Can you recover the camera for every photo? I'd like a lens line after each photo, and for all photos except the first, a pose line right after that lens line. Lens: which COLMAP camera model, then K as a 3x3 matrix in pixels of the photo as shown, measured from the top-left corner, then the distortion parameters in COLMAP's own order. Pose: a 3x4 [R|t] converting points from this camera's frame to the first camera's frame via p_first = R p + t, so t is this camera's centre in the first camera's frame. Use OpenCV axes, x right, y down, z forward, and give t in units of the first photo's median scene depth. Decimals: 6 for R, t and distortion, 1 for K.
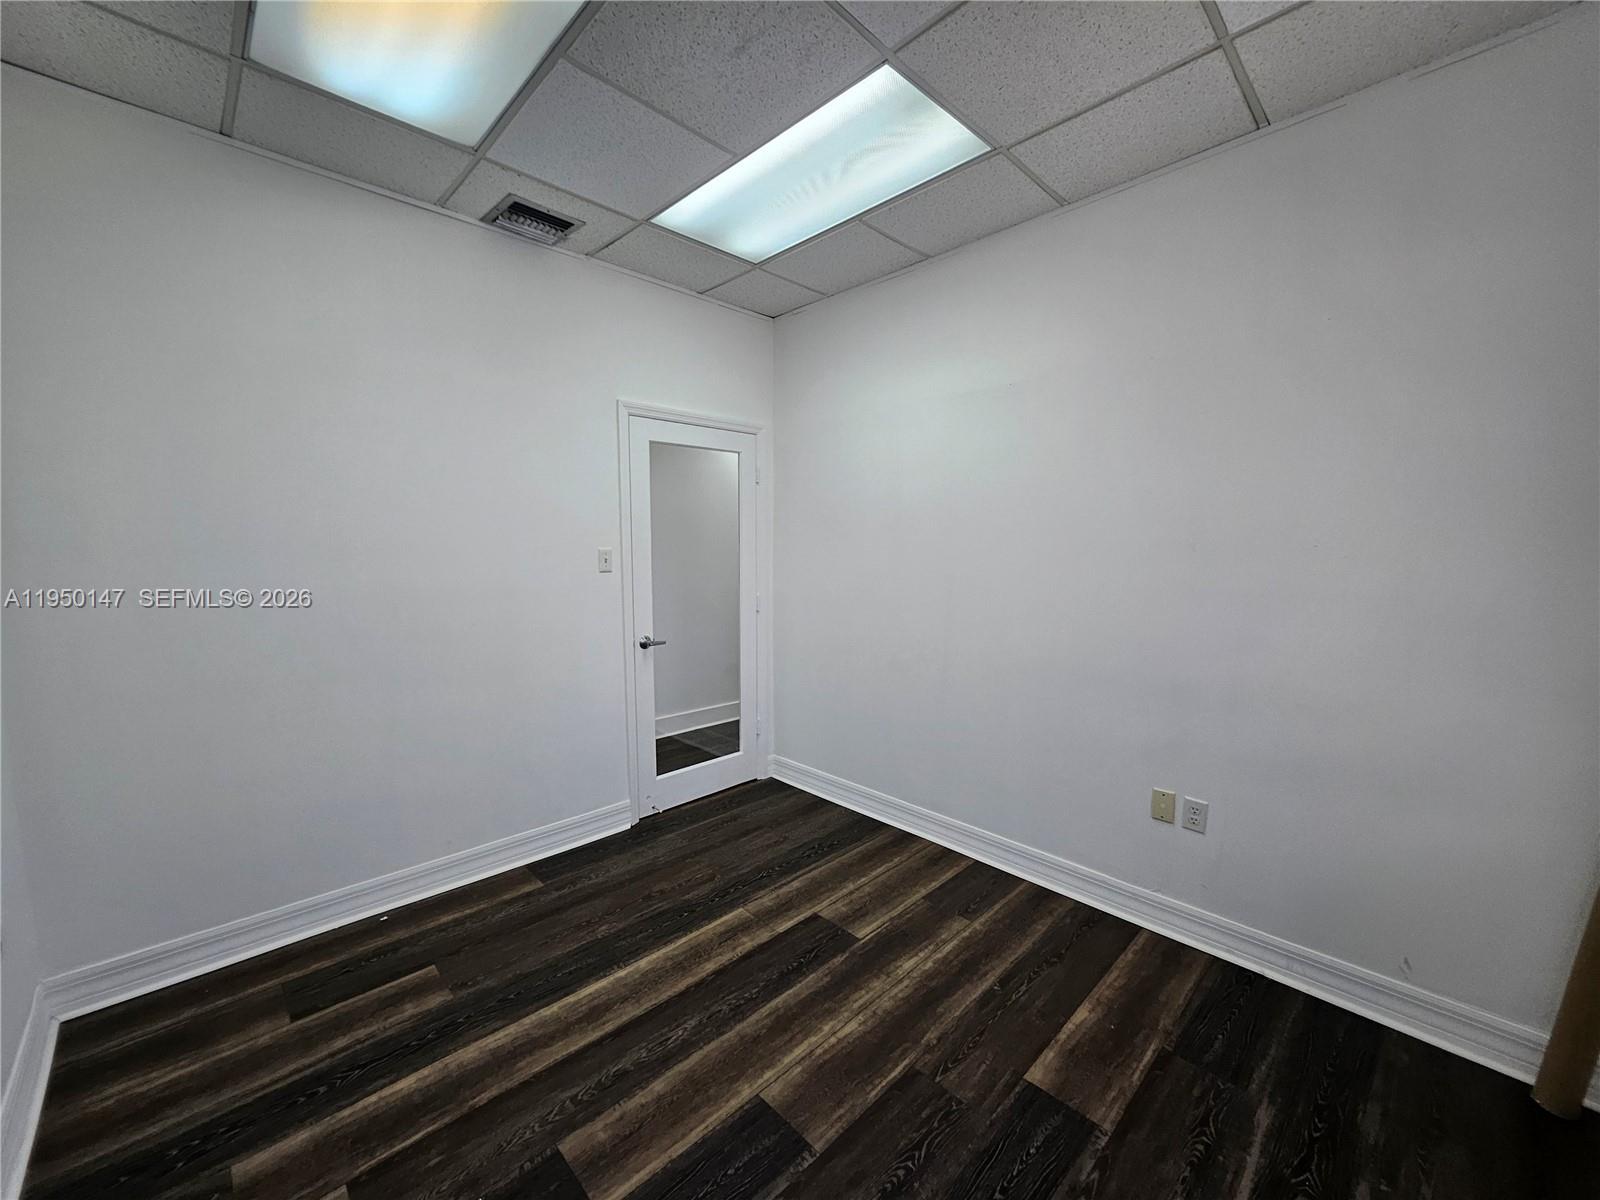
lens RADIAL K [[628.4, 0, 799.7], [0, 628.4, 600.2], [0, 0, 1]] dist [0.001921, -0.000146]
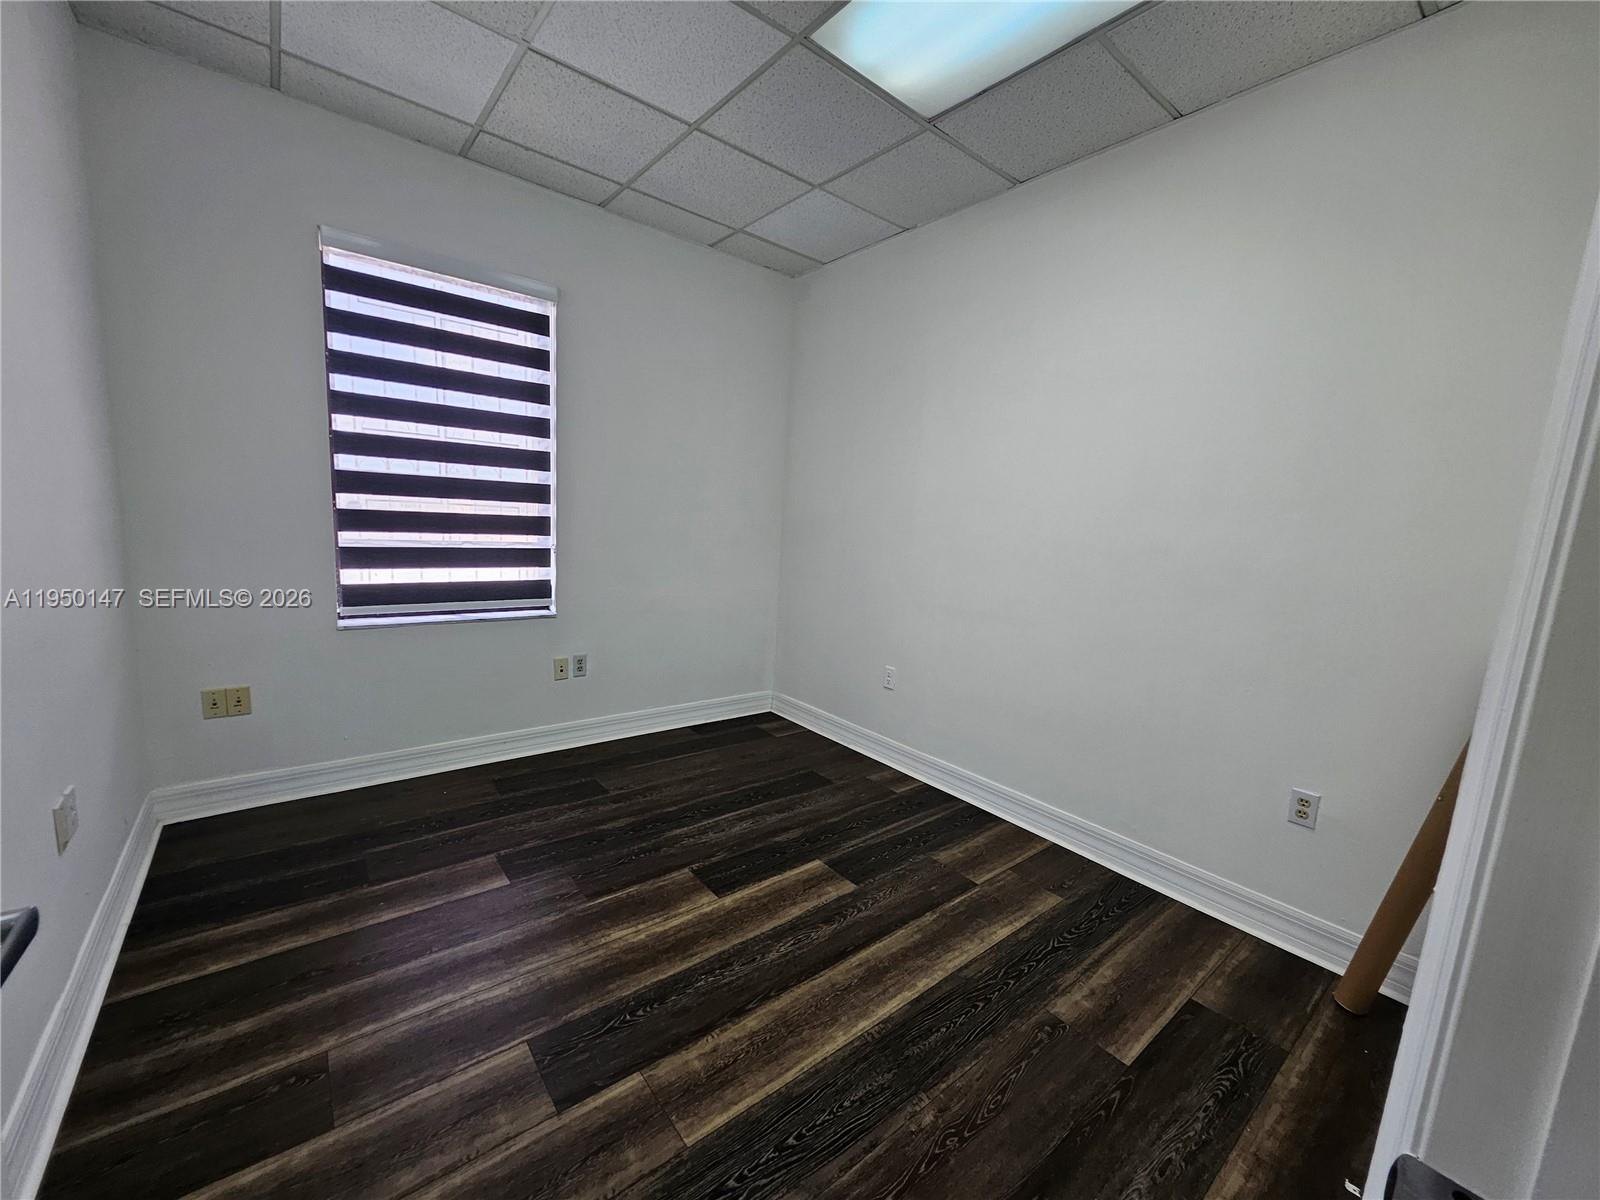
lens RADIAL K [[628.4, 0, 799.1], [0, 628.4, 603.5], [0, 0, 1]] dist [0.001921, -0.000146]
pose [[-0.994083, -0.067466, 0.085130, -0.262823], [-0.046241, 0.972008, 0.230351, -0.097243], [-0.098287, 0.225052, -0.969377, 1.841833]]
